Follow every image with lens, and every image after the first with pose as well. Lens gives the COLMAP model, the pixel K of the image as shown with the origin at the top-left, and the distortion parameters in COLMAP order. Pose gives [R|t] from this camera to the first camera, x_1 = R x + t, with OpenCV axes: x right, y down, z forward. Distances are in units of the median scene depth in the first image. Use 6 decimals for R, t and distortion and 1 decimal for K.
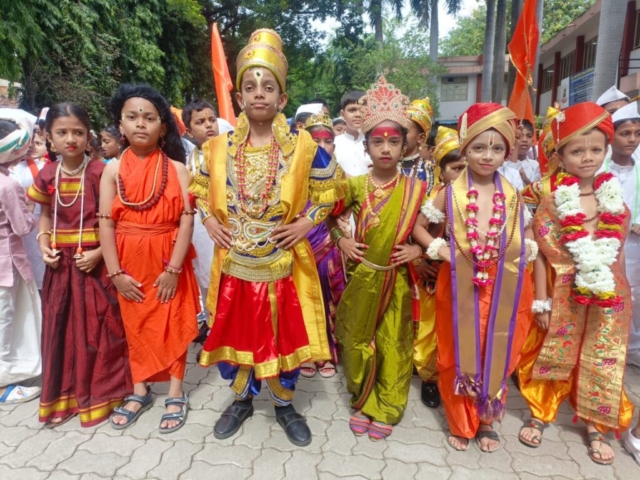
lens RADIAL K [[482.2, 0, 320.0], [0, 482.2, 240.0], [0, 0, 1]] dist [0.036898, -0.005667]
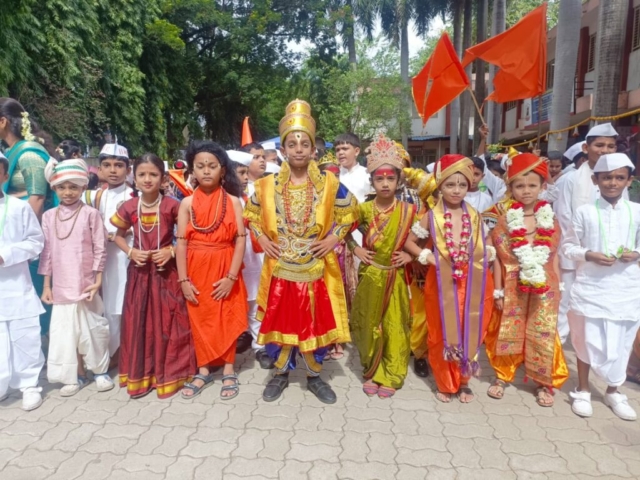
lens RADIAL K [[482.2, 0, 320.0], [0, 482.2, 240.0], [0, 0, 1]] dist [0.036898, -0.005667]
pose [[0.998518, -0.019091, 0.050969, -0.113203], [0.020557, 0.999385, -0.028393, 0.004702], [-0.050395, 0.029398, 0.998297, -0.324101]]
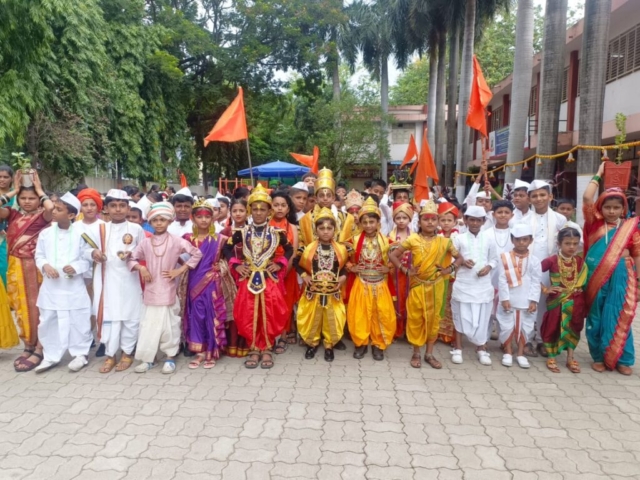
lens RADIAL K [[487.0, 0, 320.0], [0, 487.0, 240.0], [0, 0, 1]] dist [0.037471, -0.006154]
pose [[0.995920, -0.001550, 0.090232, -0.246800], [0.007526, 0.997796, -0.065932, 0.087112], [-0.089931, 0.066342, 0.993736, -1.287278]]
